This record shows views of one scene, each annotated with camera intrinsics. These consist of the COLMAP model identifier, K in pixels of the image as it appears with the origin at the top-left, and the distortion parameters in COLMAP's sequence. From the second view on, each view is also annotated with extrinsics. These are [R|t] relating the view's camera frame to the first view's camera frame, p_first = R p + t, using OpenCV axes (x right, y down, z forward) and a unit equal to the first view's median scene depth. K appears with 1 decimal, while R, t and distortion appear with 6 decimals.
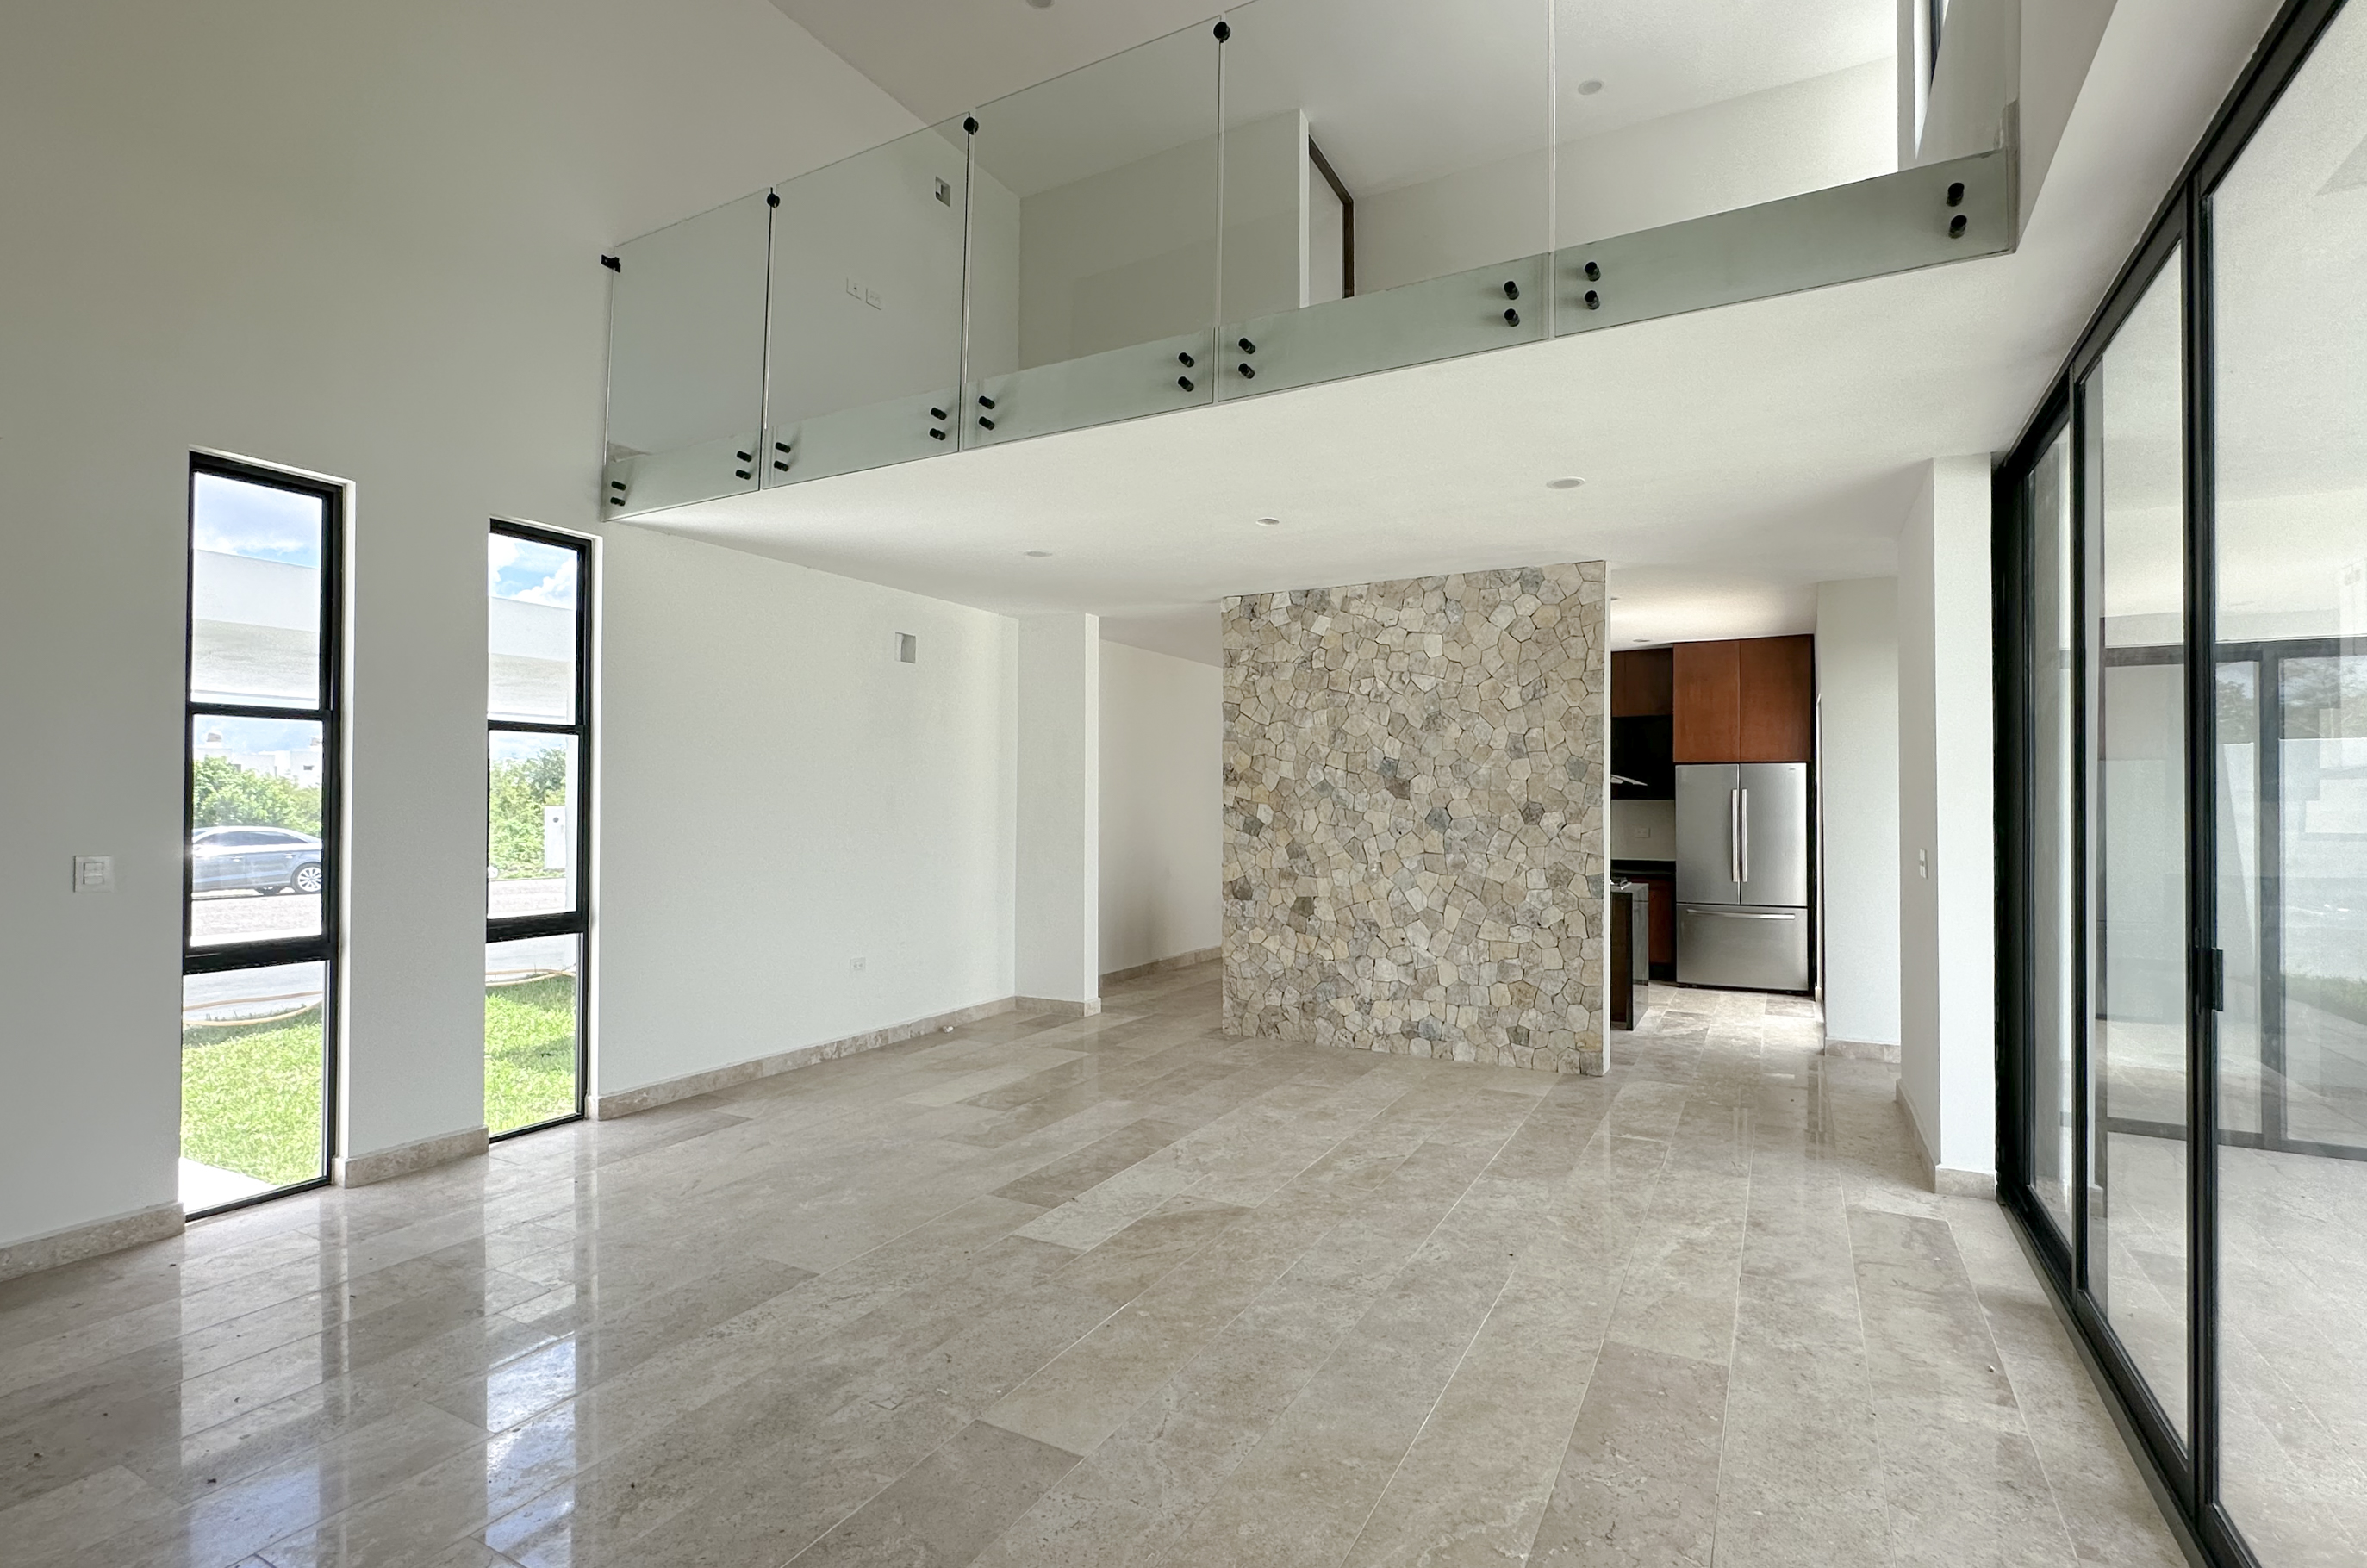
lens RADIAL K [[1116.3, 0, 1186.1], [0, 1116.3, 793.4], [0, 0, 1]] dist [-0.001634, 0.000282]
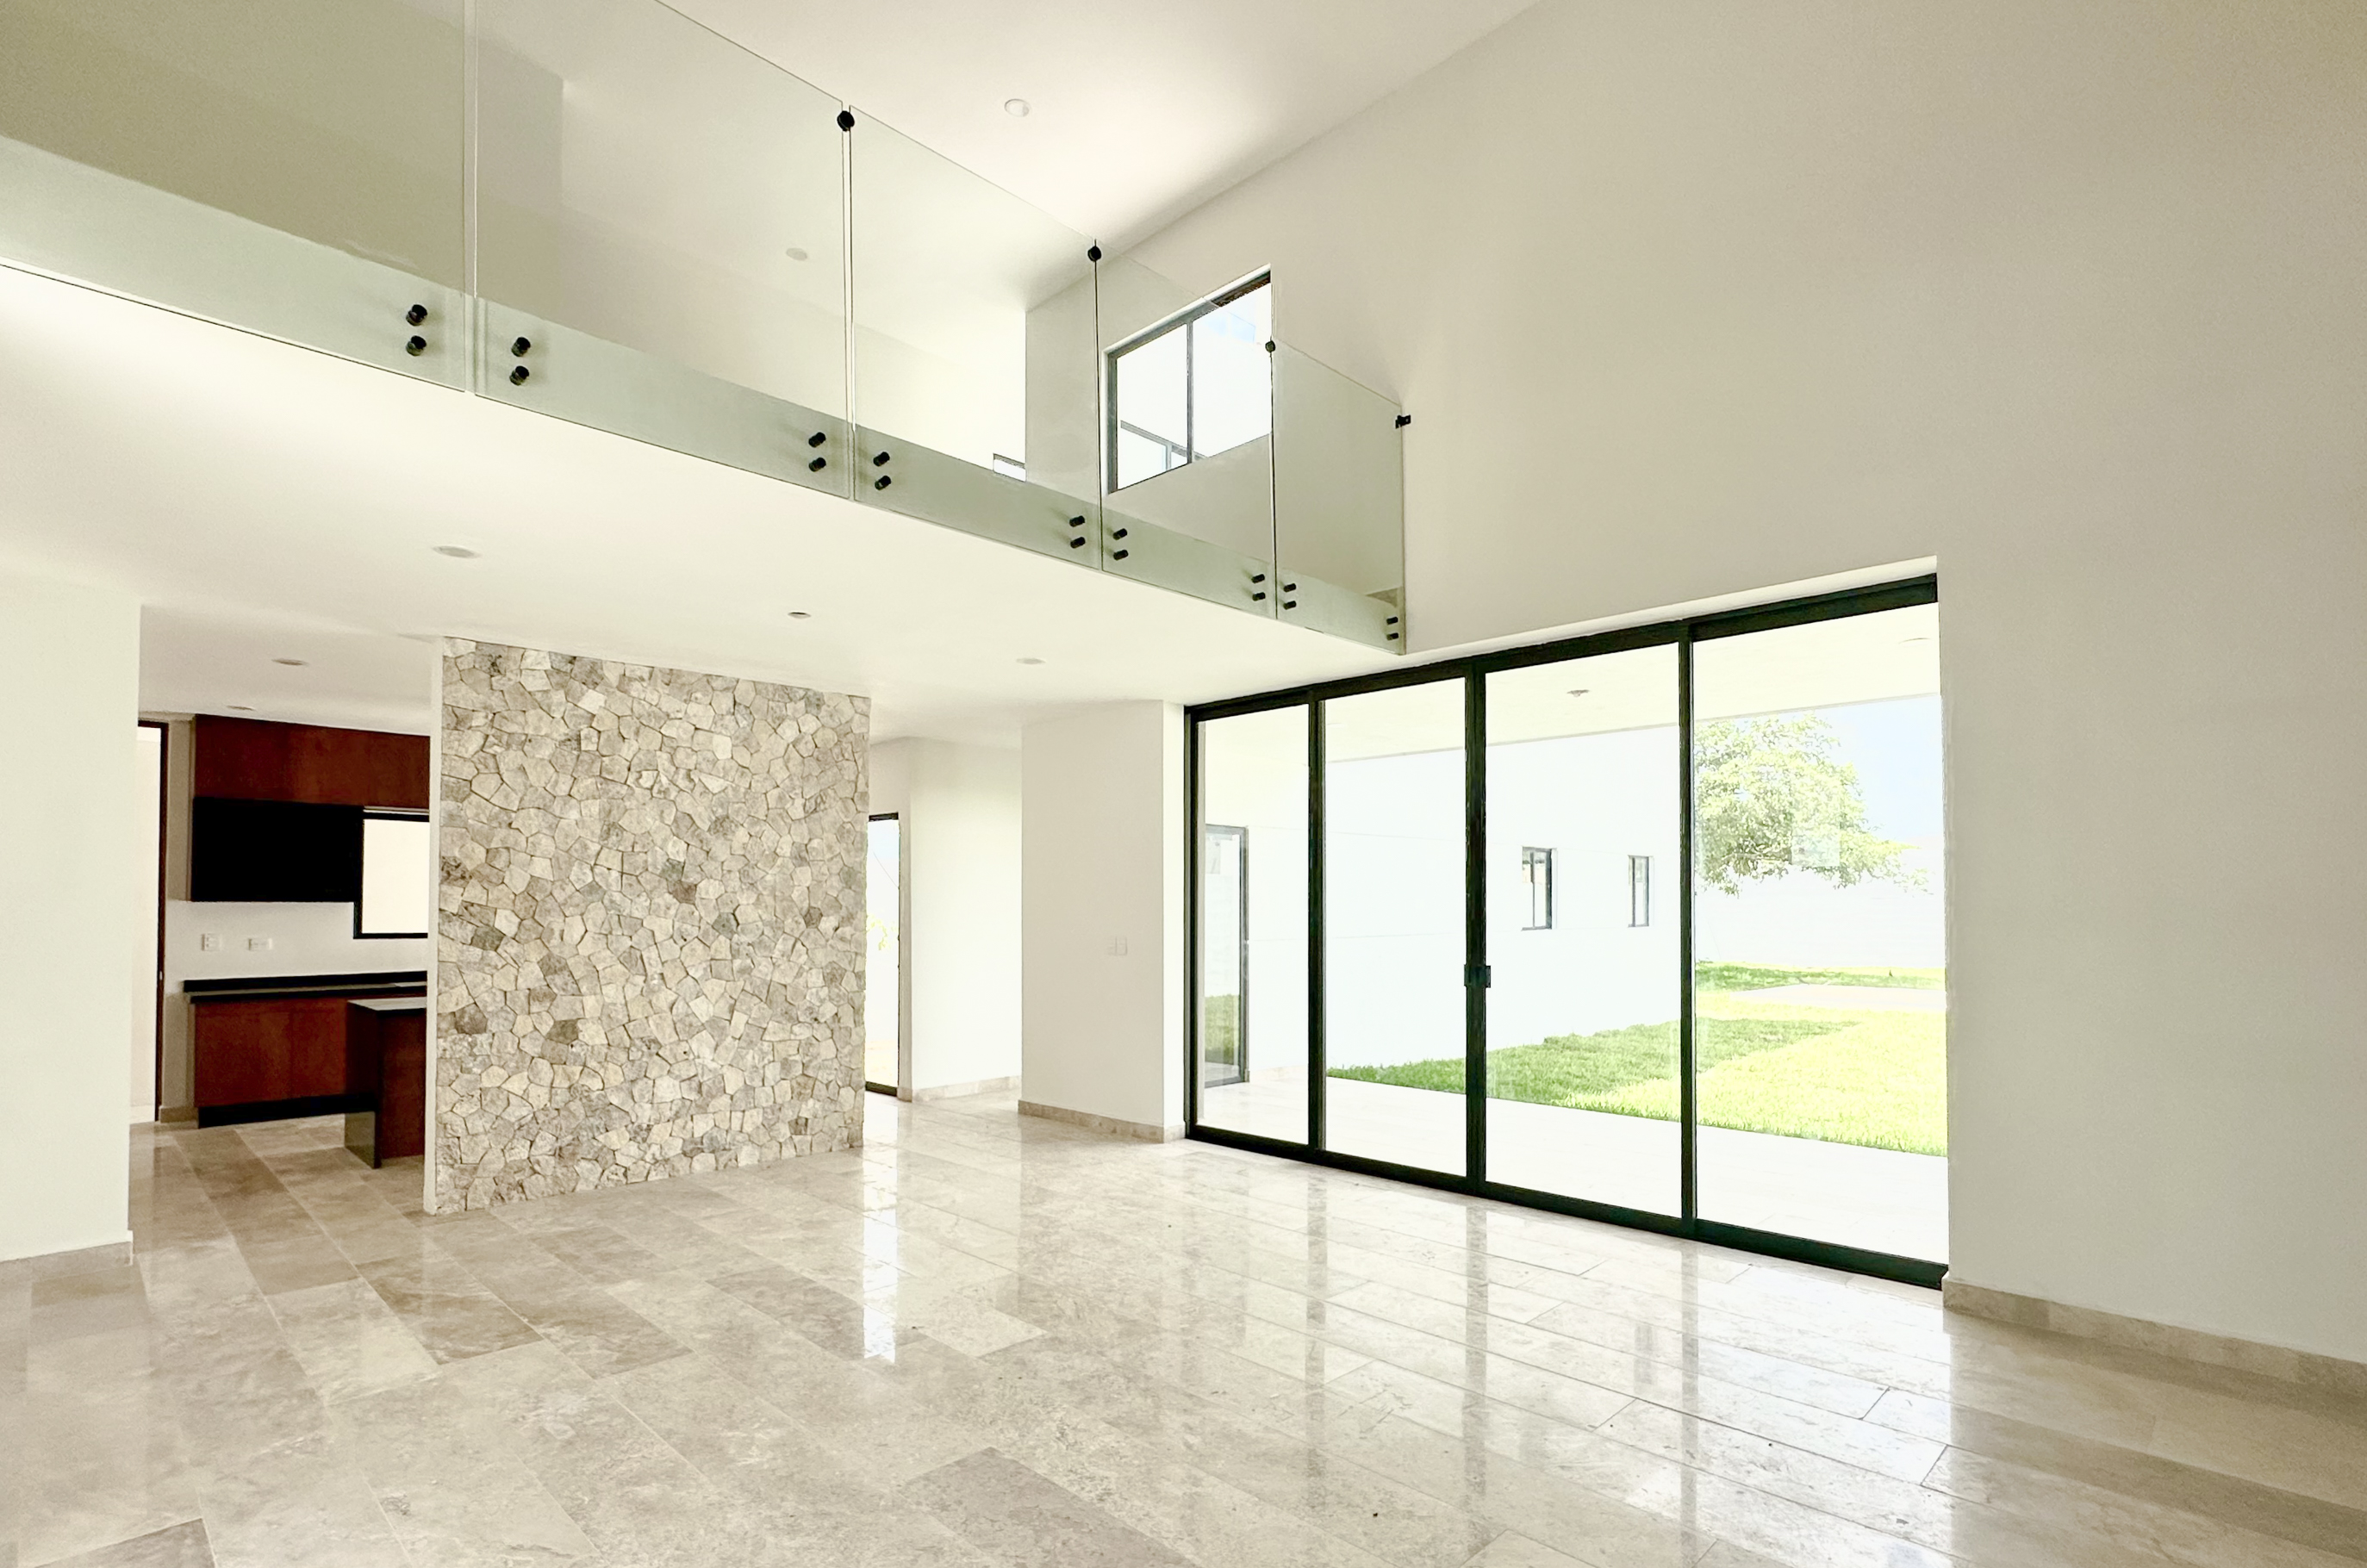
lens RADIAL K [[1116.3, 0, 1220.3], [0, 1116.3, 897.1], [0, 0, 1]] dist [-0.001634, 0.000282]
pose [[0.263551, 0.008308, 0.964610, -0.608630], [-0.006663, 0.999955, -0.006792, 0.002703], [-0.964622, -0.004637, 0.263594, 0.323696]]
